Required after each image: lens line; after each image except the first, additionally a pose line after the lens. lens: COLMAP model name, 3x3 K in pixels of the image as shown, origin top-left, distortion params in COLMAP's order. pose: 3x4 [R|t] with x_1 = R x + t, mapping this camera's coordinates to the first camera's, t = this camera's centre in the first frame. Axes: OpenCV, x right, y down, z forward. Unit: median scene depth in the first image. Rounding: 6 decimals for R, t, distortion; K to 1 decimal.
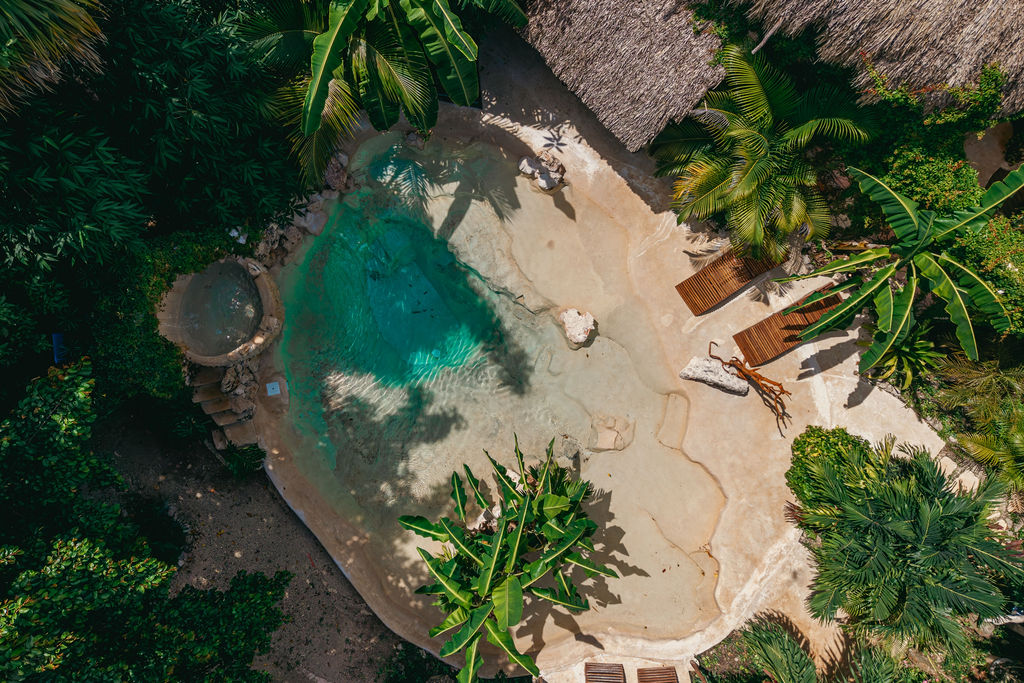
lens RADIAL K [[680.8, 0, 500.1], [0, 680.8, 344.7], [0, 0, 1]] dist [-0.009071, -0.005724]
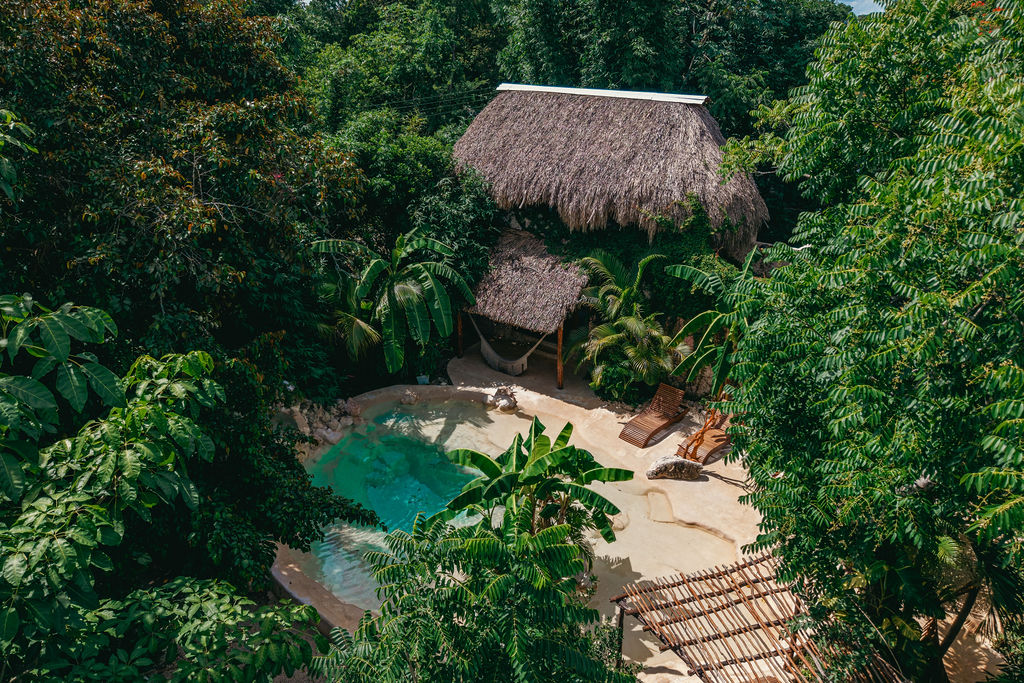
lens RADIAL K [[680.8, 0, 516.4], [0, 680.8, 345.7], [0, 0, 1]] dist [-0.009071, -0.005724]
pose [[0.980634, -0.073939, 0.181356, -0.167978], [0.195822, 0.385602, -0.901645, 1.071372], [-0.003265, 0.919698, 0.392614, 0.374986]]
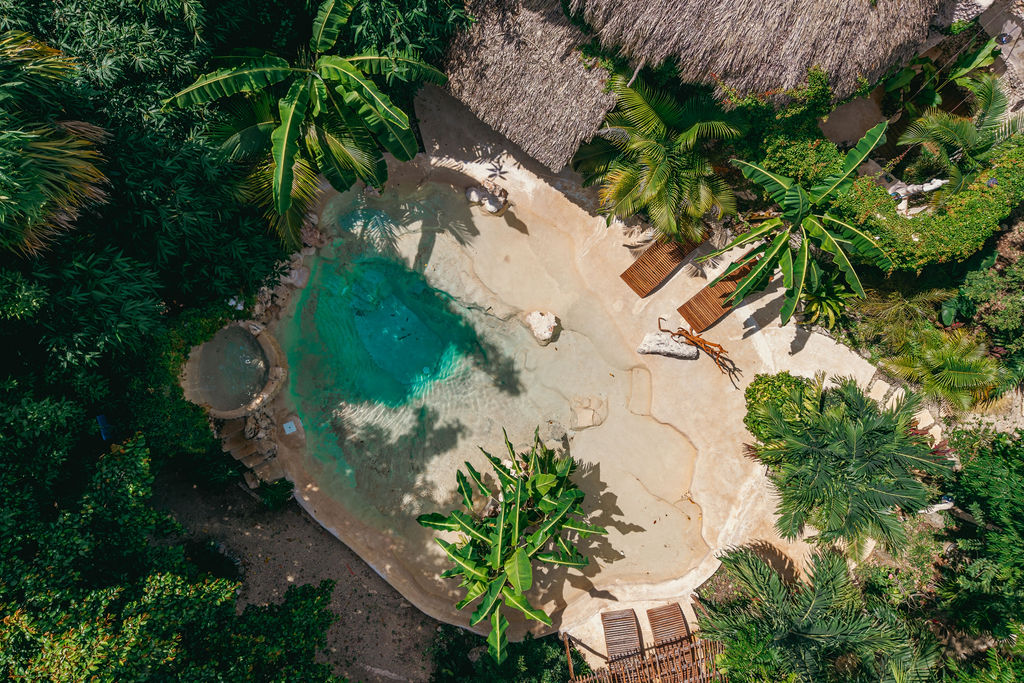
lens RADIAL K [[680.8, 0, 507.2], [0, 680.8, 341.8], [0, 0, 1]] dist [-0.009071, -0.005724]
pose [[0.983542, -0.180614, 0.004815, 0.049725], [0.180603, 0.983552, 0.002675, -0.015557], [-0.005219, -0.001761, 0.999985, -0.155224]]
